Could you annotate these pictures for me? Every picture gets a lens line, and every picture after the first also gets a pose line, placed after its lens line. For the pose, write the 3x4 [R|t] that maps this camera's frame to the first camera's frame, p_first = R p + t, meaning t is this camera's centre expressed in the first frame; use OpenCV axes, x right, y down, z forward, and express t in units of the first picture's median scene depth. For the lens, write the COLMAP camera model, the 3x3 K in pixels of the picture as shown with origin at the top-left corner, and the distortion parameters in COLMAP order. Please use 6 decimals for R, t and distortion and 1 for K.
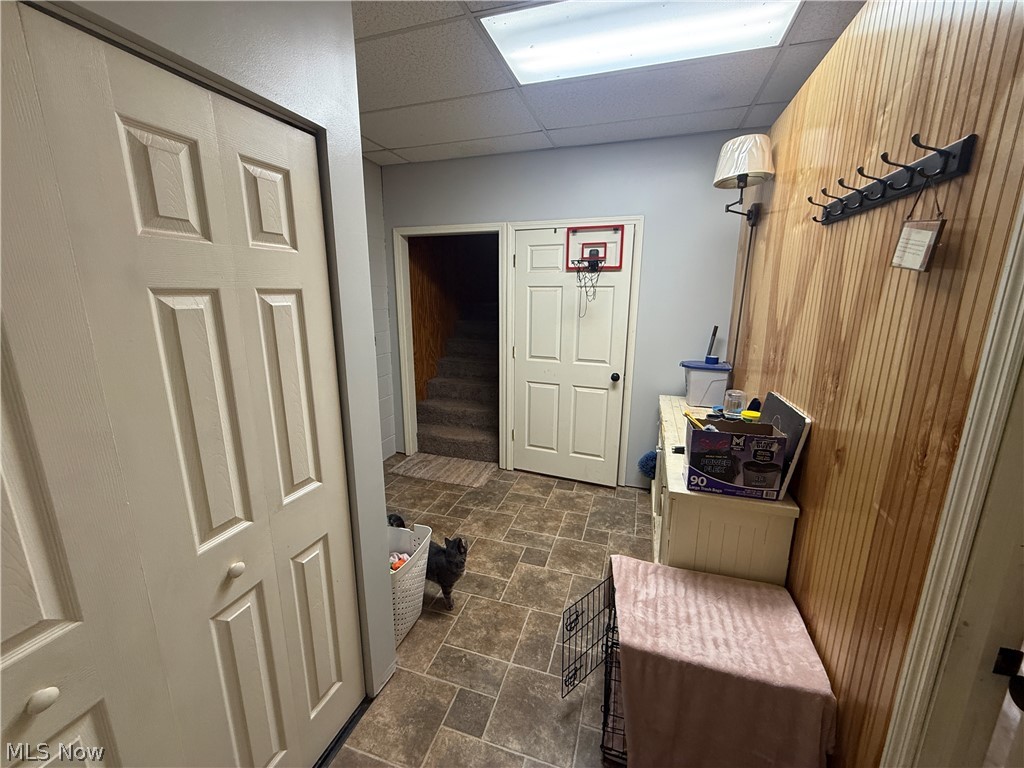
lens RADIAL K [[408.6, 0, 512.0], [0, 408.6, 385.6], [0, 0, 1]] dist [-0.000898, -0.000023]
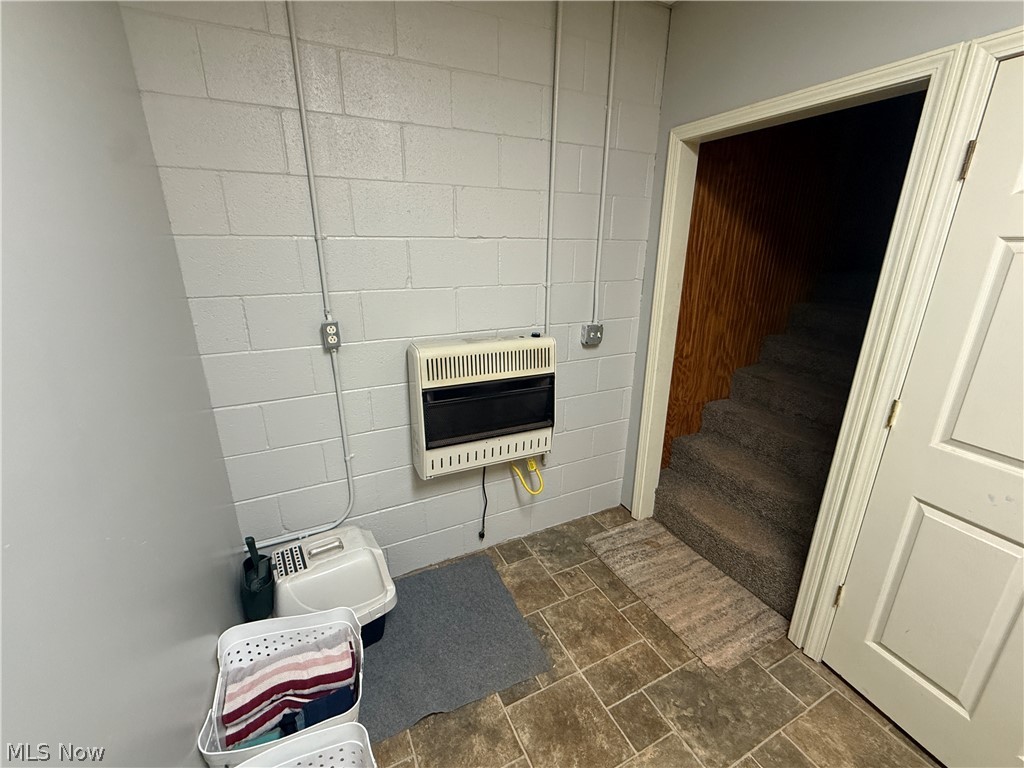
lens RADIAL K [[436.1, 0, 515.2], [0, 436.1, 383.3], [0, 0, 1]] dist [-0.000981, -0.000094]
pose [[0.702960, 0.218917, -0.676699, 0.023332], [-0.164158, 0.975701, 0.145118, -0.099813], [0.692025, 0.009073, 0.721816, 0.412782]]
